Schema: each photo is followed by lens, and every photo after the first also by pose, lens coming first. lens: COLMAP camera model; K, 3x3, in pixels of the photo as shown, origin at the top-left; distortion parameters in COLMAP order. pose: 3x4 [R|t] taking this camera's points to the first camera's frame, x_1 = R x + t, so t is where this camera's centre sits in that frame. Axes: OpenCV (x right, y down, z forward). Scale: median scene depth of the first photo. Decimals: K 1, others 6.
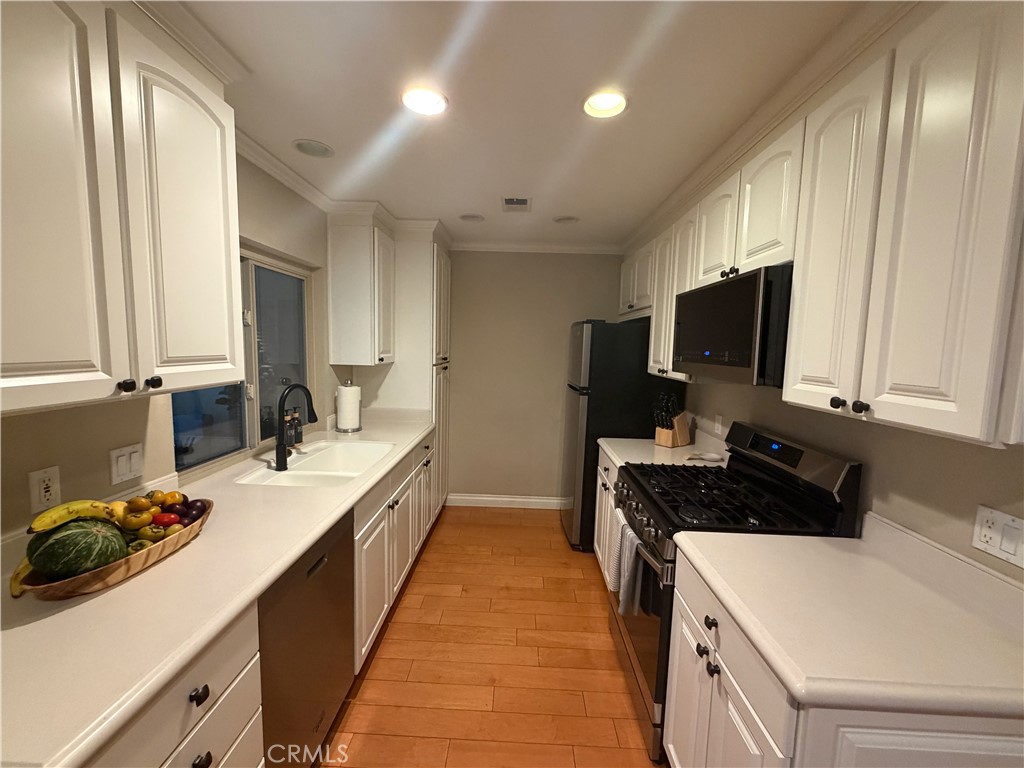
lens RADIAL K [[410.2, 0, 509.3], [0, 410.2, 384.9], [0, 0, 1]] dist [0.004637, -0.001147]
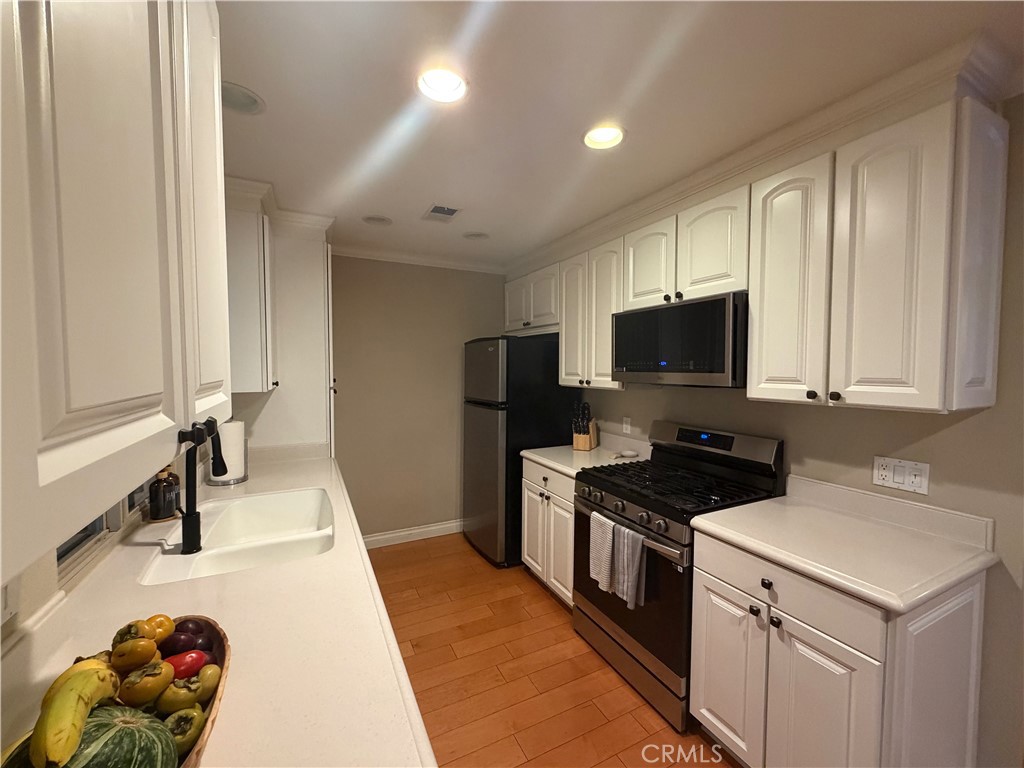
lens RADIAL K [[410.2, 0, 510.1], [0, 410.2, 384.3], [0, 0, 1]] dist [0.004637, -0.001147]
pose [[0.880145, -0.046648, 0.472408, -0.435068], [0.068219, 0.997260, -0.028624, -0.012333], [-0.469778, 0.057420, 0.880915, 0.158567]]
